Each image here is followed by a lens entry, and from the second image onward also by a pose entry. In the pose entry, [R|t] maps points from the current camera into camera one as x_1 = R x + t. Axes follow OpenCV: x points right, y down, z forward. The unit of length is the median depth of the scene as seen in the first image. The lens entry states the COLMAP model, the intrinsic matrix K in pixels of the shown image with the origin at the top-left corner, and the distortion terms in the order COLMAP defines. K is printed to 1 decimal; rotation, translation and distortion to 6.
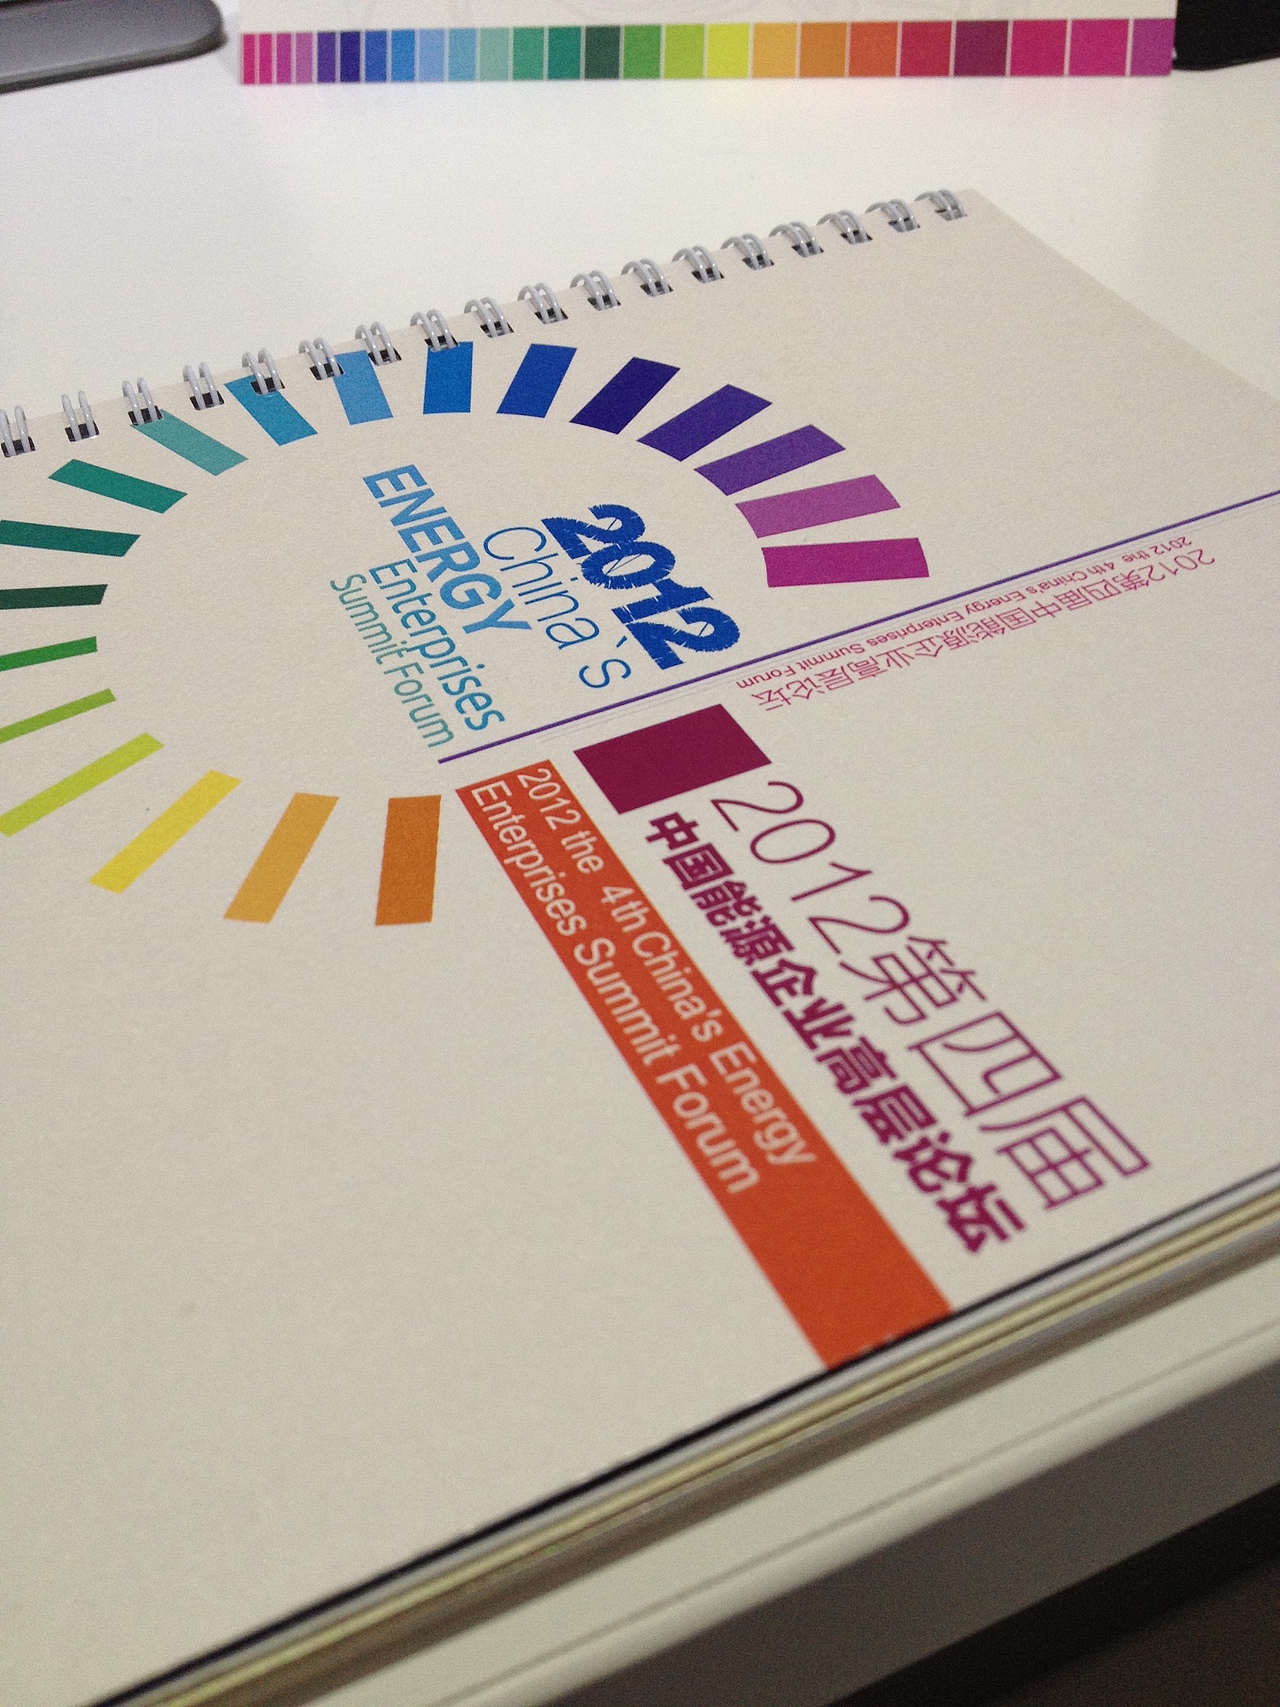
lens RADIAL K [[1652.0, 0, 640.0], [0, 1652.0, 853.5], [0, 0, 1]] dist [0.128314, -0.371365]
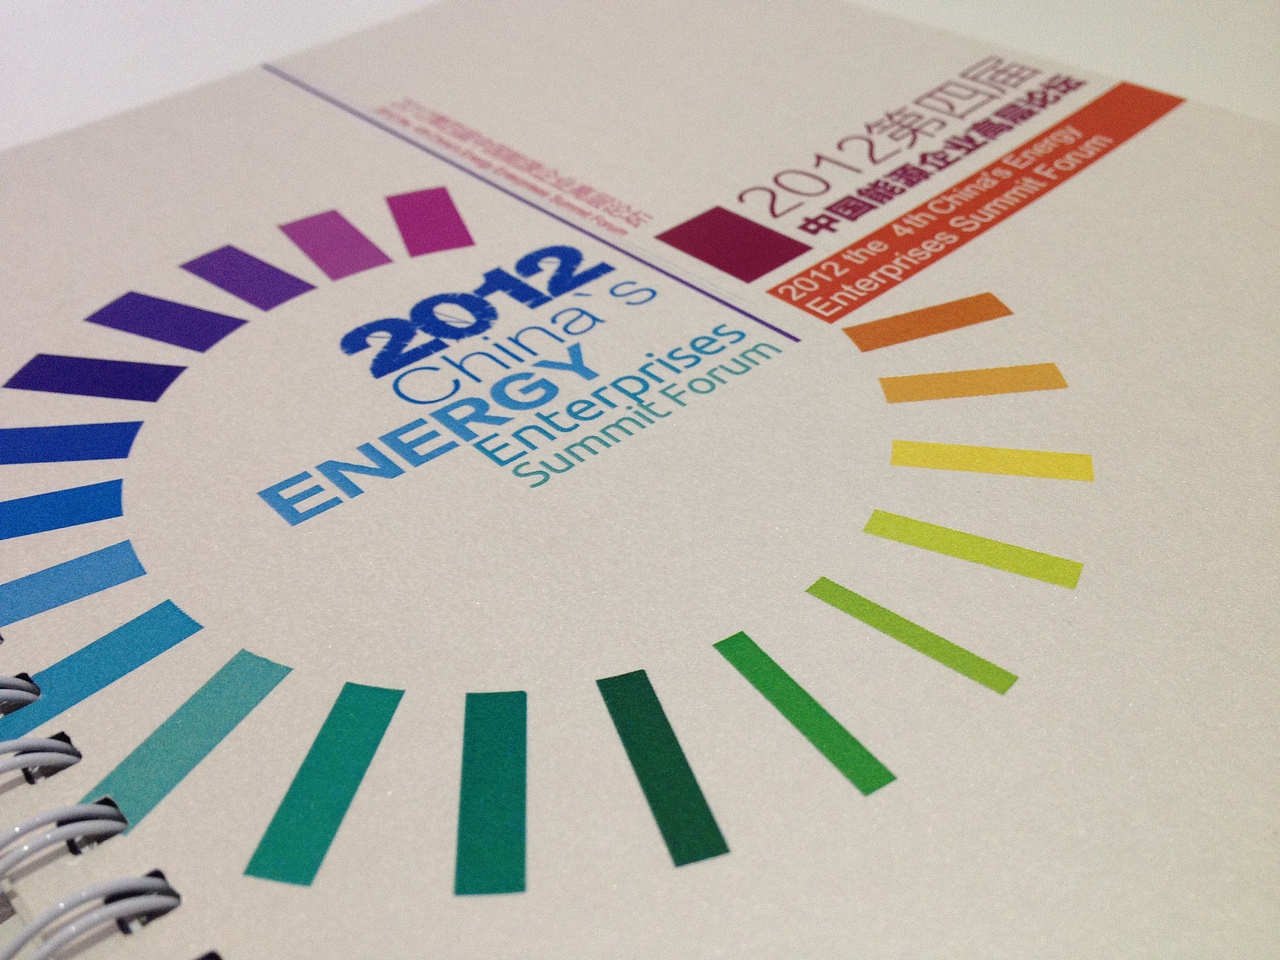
lens RADIAL K [[1238.8, 0, 629.2], [0, 1238.8, 484.6], [0, 0, 1]] dist [0.128314, -0.371365]
pose [[-0.273320, -0.557930, 0.783588, -0.824419], [0.693311, 0.450415, 0.562536, -0.578326], [-0.666795, 0.697022, 0.263712, 0.977693]]
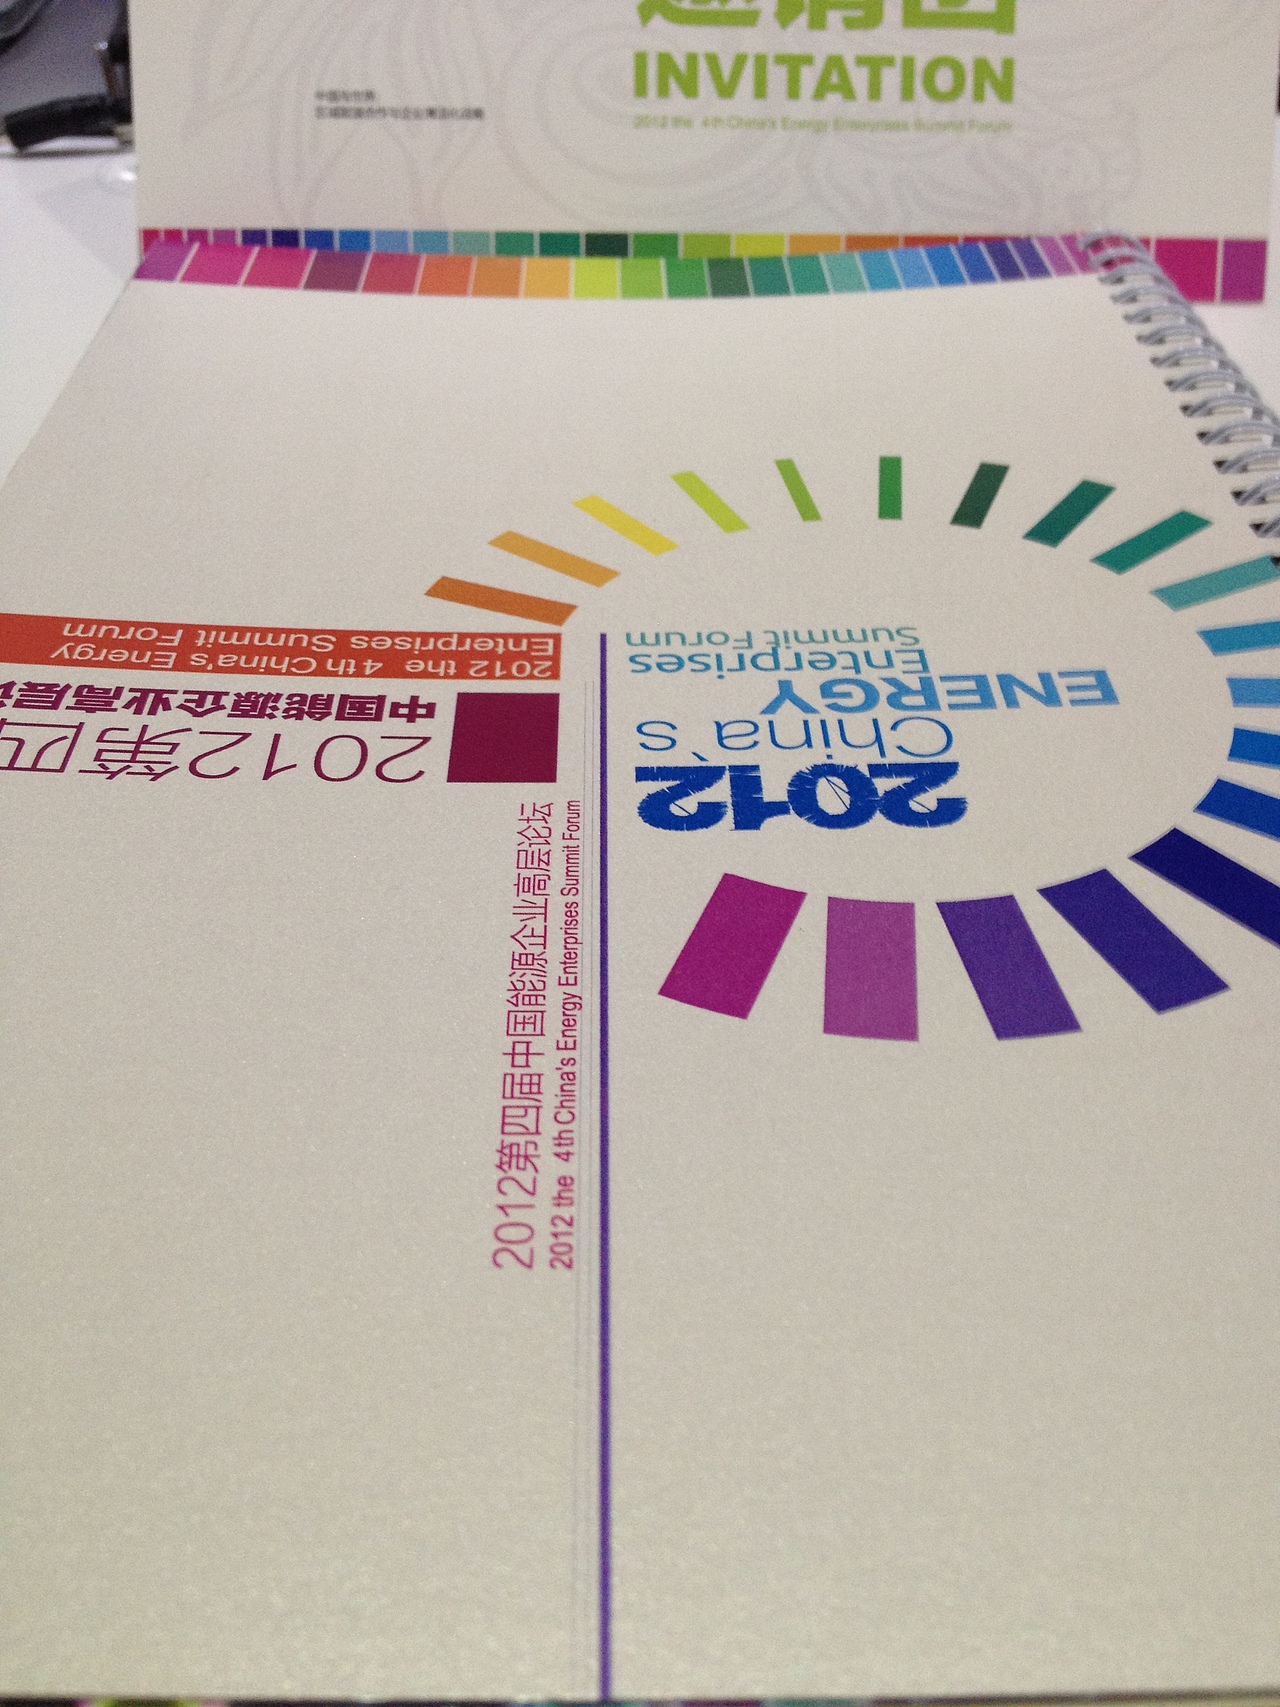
lens RADIAL K [[1652.0, 0, 640.0], [0, 1652.0, 853.5], [0, 0, 1]] dist [0.128314, -0.371365]
pose [[-0.408759, 0.611971, -0.677058, 0.796481], [-0.600517, 0.378286, 0.704470, -0.881786], [0.687237, 0.694544, 0.212871, 0.926866]]
